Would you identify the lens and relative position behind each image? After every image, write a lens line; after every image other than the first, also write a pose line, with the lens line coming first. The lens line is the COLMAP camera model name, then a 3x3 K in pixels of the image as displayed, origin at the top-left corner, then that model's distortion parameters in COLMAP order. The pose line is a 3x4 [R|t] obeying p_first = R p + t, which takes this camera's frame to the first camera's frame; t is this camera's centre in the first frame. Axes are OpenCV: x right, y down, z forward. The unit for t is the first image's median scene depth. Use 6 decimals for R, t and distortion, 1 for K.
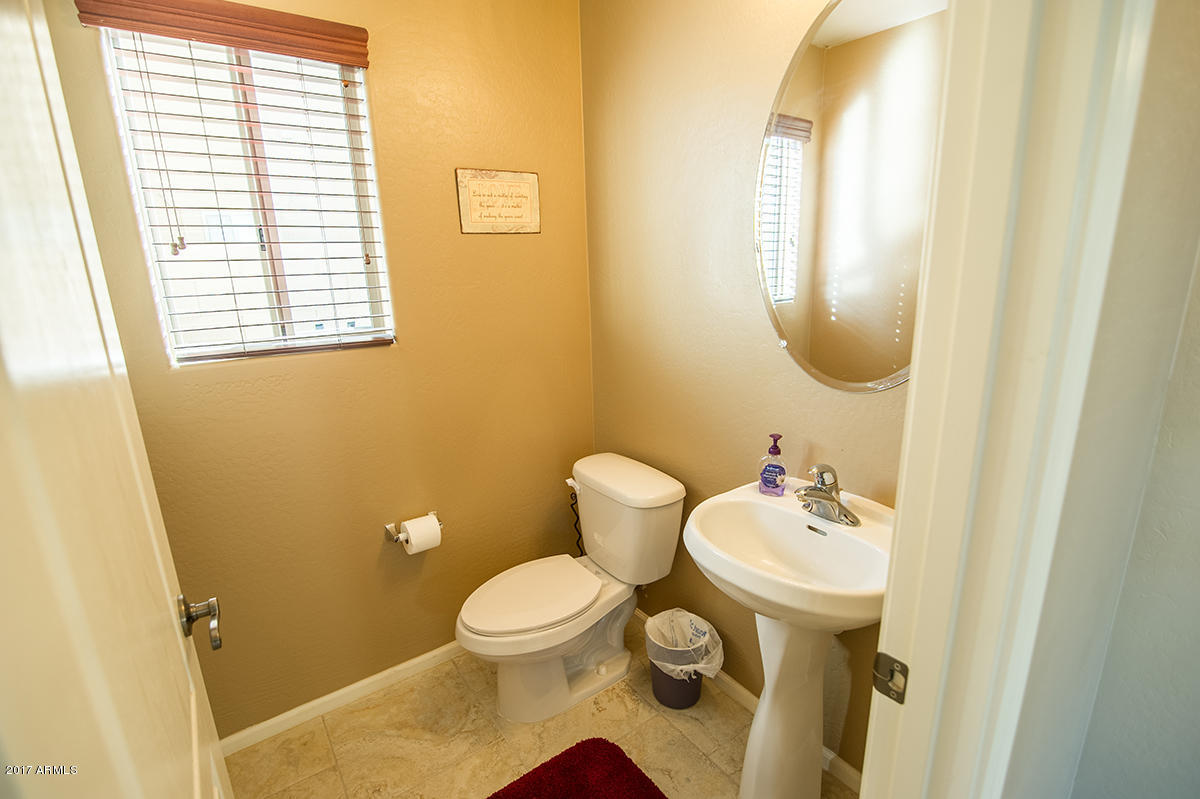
lens RADIAL K [[553.9, 0, 599.8], [0, 553.9, 408.1], [0, 0, 1]] dist [-0.020723, 0.001858]
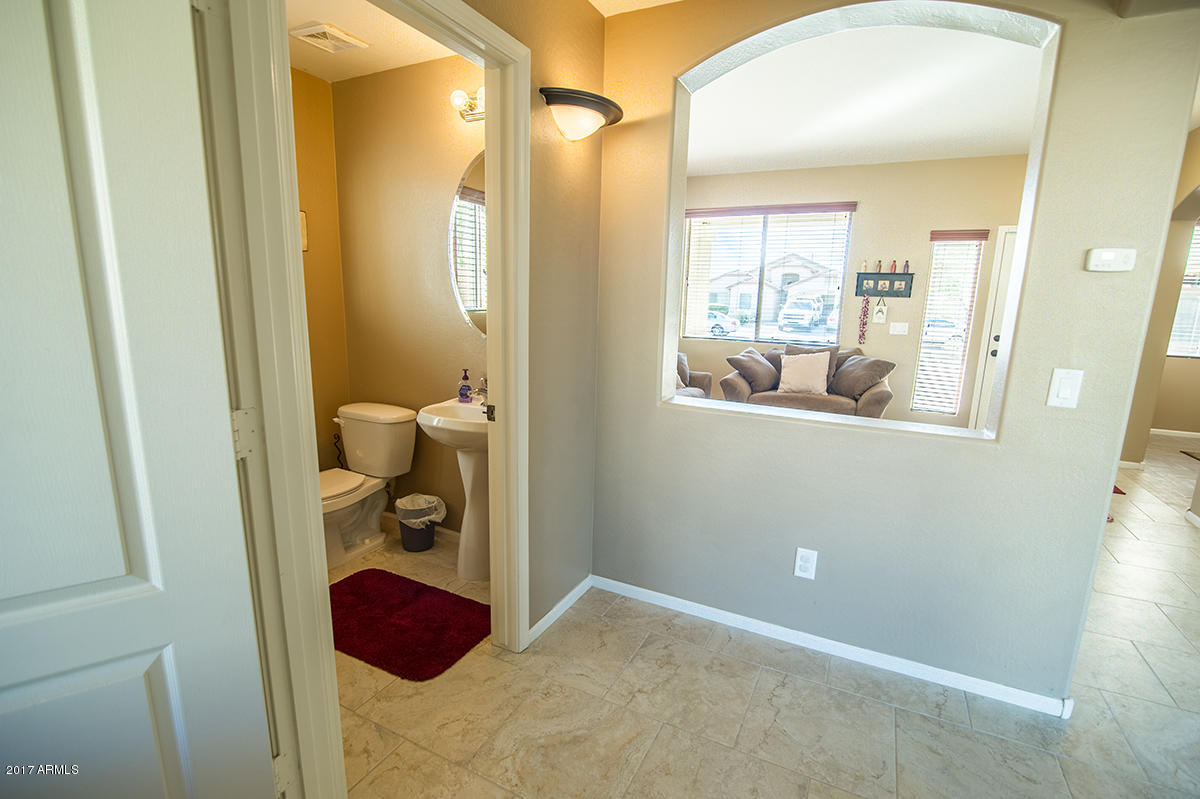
lens RADIAL K [[553.9, 0, 599.8], [0, 553.9, 408.1], [0, 0, 1]] dist [-0.020723, 0.001858]
pose [[0.888992, -0.038096, 0.456334, -0.109192], [0.064102, 0.997074, -0.041640, 0.231475], [-0.453413, 0.066269, 0.888834, -0.691181]]
